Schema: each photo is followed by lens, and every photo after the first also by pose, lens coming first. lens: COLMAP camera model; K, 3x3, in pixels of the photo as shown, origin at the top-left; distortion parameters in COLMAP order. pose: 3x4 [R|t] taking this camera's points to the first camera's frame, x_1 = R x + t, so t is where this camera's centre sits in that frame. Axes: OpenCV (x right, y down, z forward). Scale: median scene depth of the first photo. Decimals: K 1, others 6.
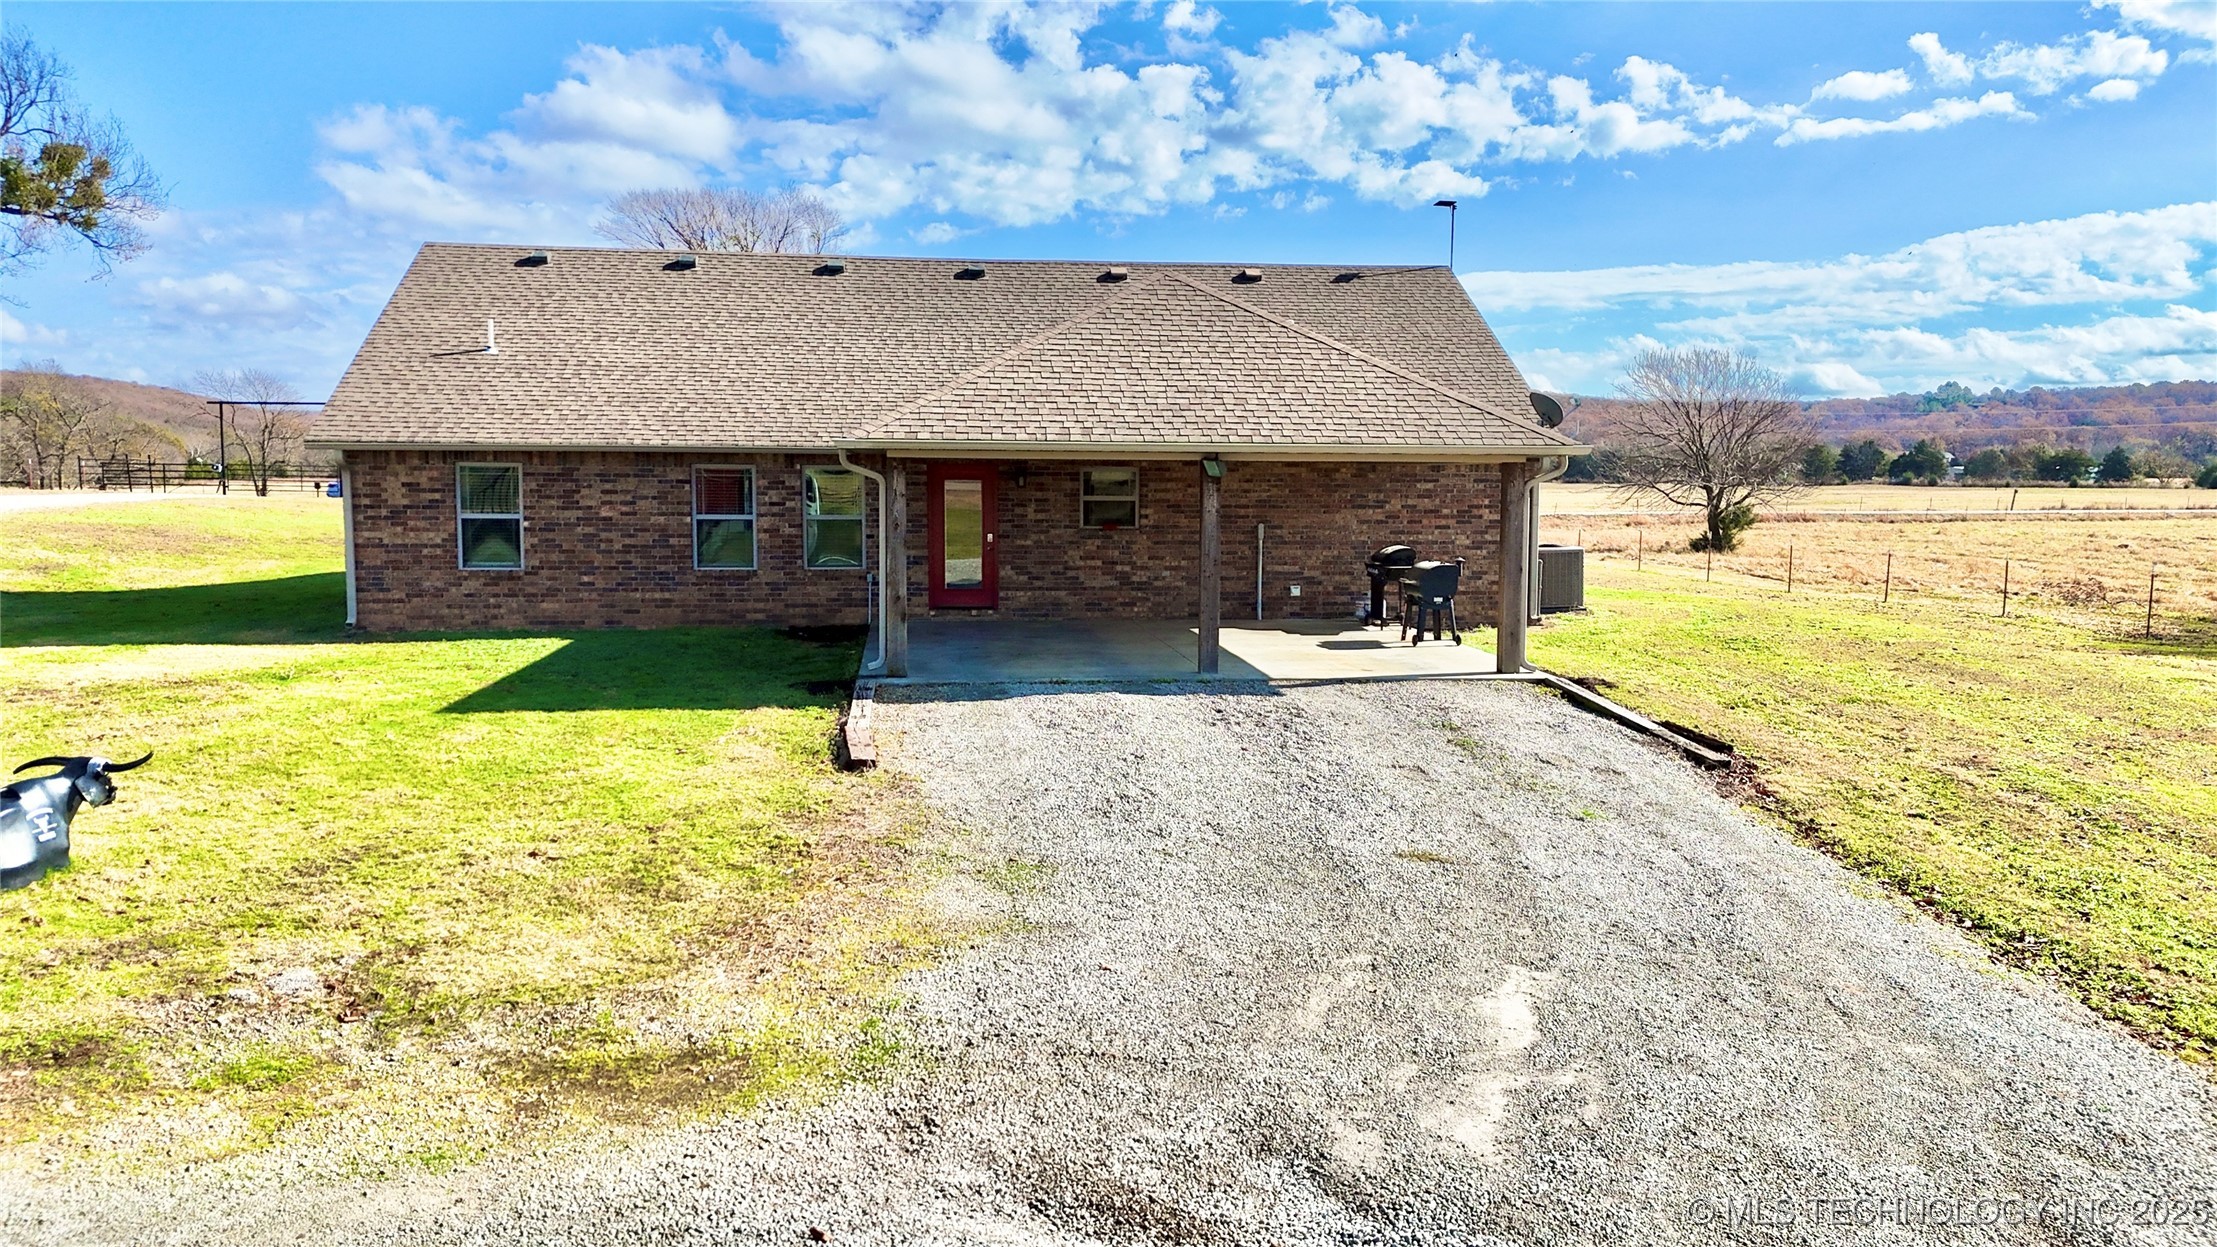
lens RADIAL K [[1635.7, 0, 1111.2], [0, 1635.7, 637.9], [0, 0, 1]] dist [0.078555, -0.077777]
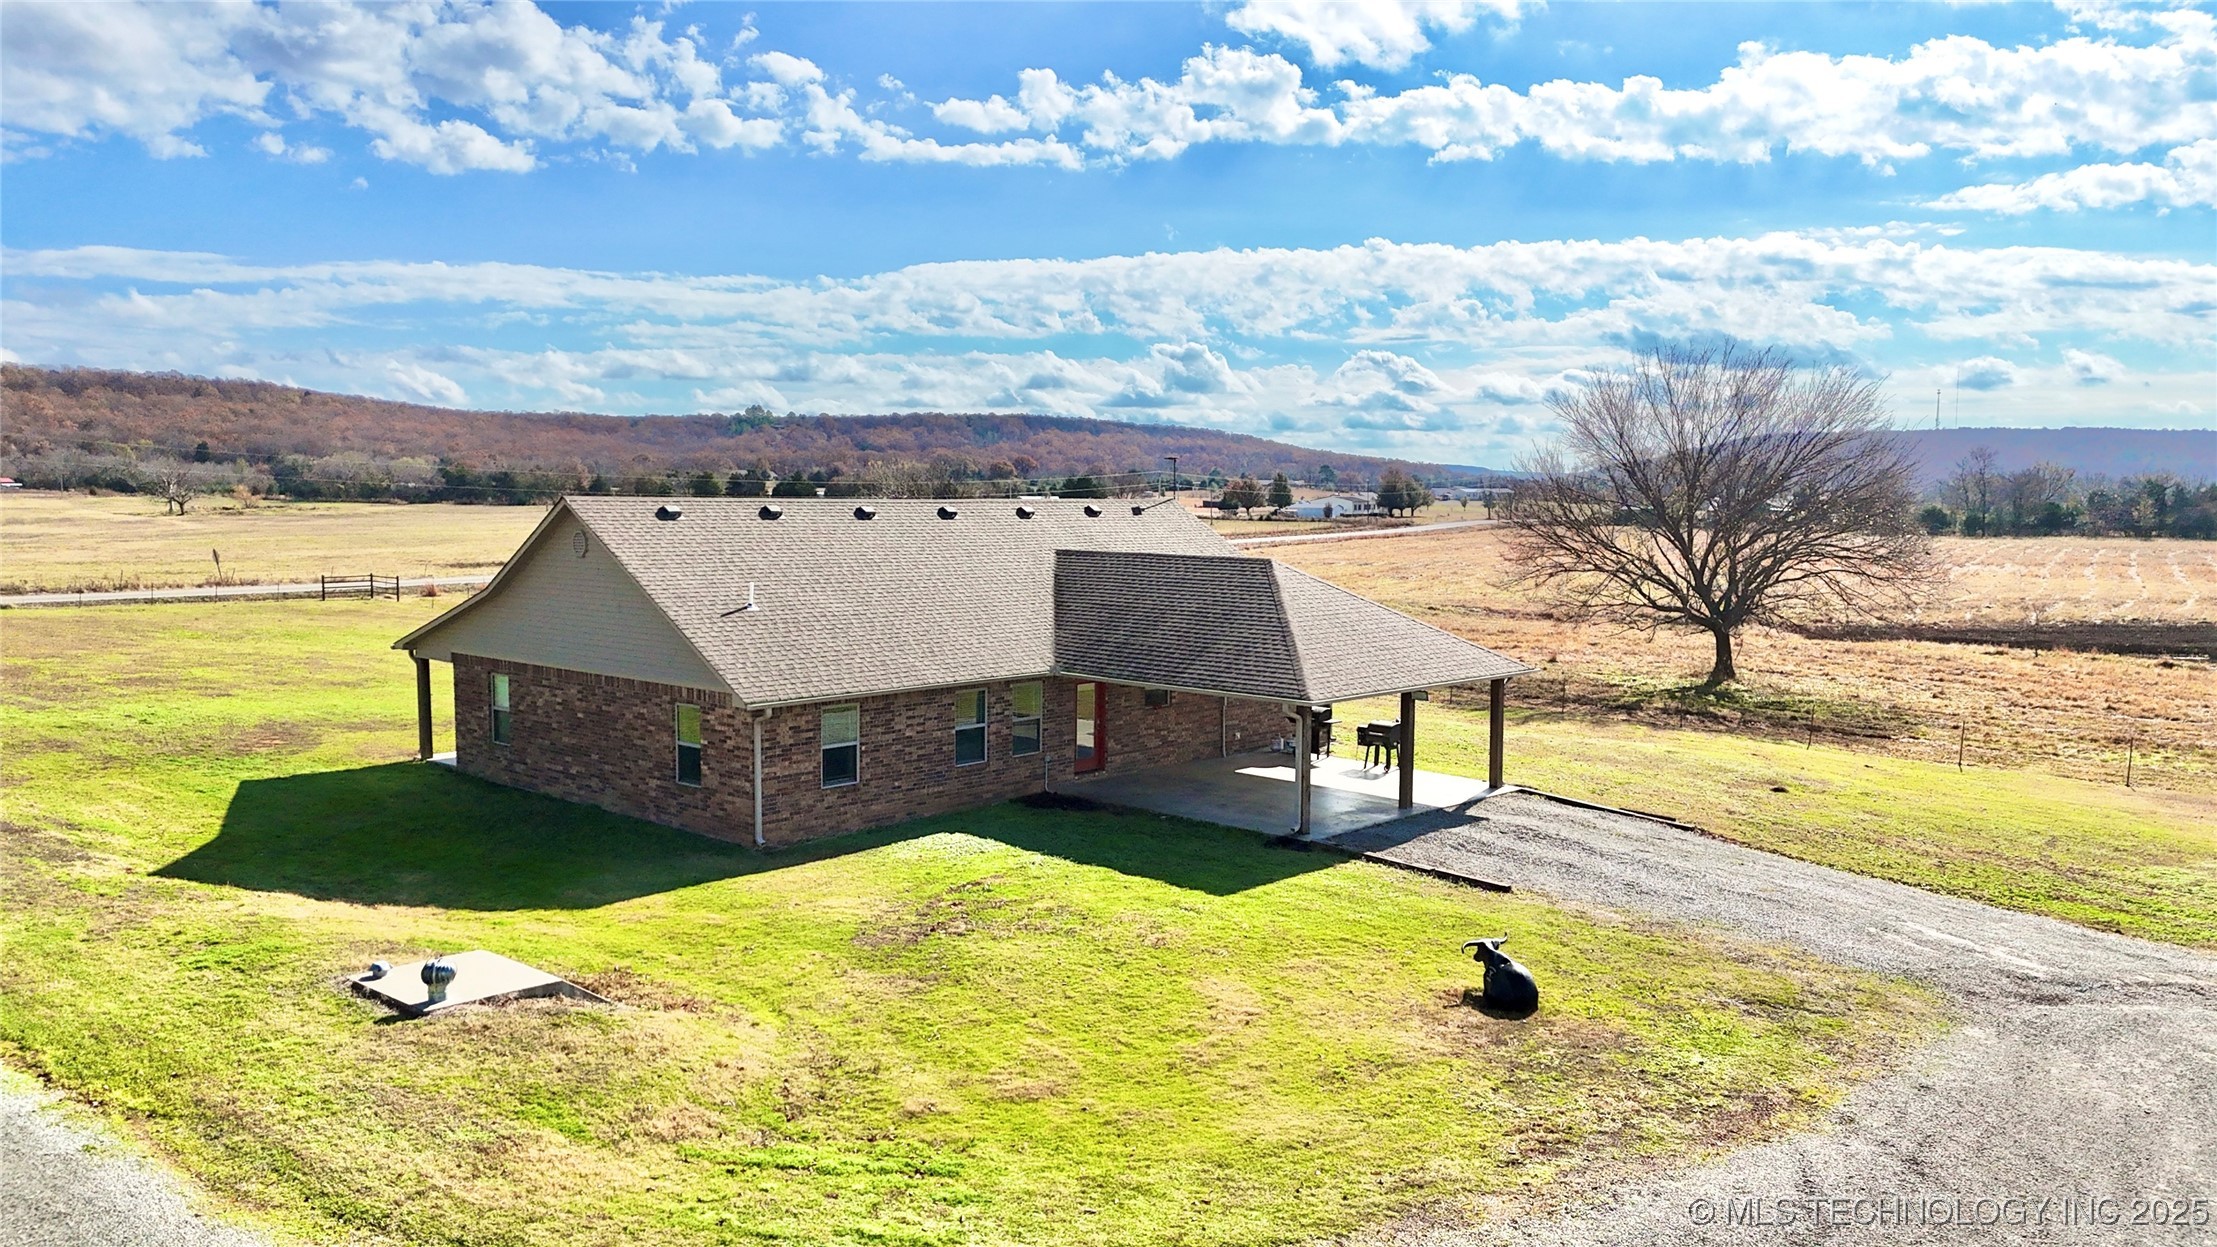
lens RADIAL K [[1635.7, 0, 1111.2], [0, 1635.7, 637.9], [0, 0, 1]] dist [0.078555, -0.077777]
pose [[0.758885, -0.060849, 0.648375, -1.037951], [0.060090, 0.997920, 0.023321, -0.173894], [-0.648446, 0.021263, 0.760964, -0.123648]]
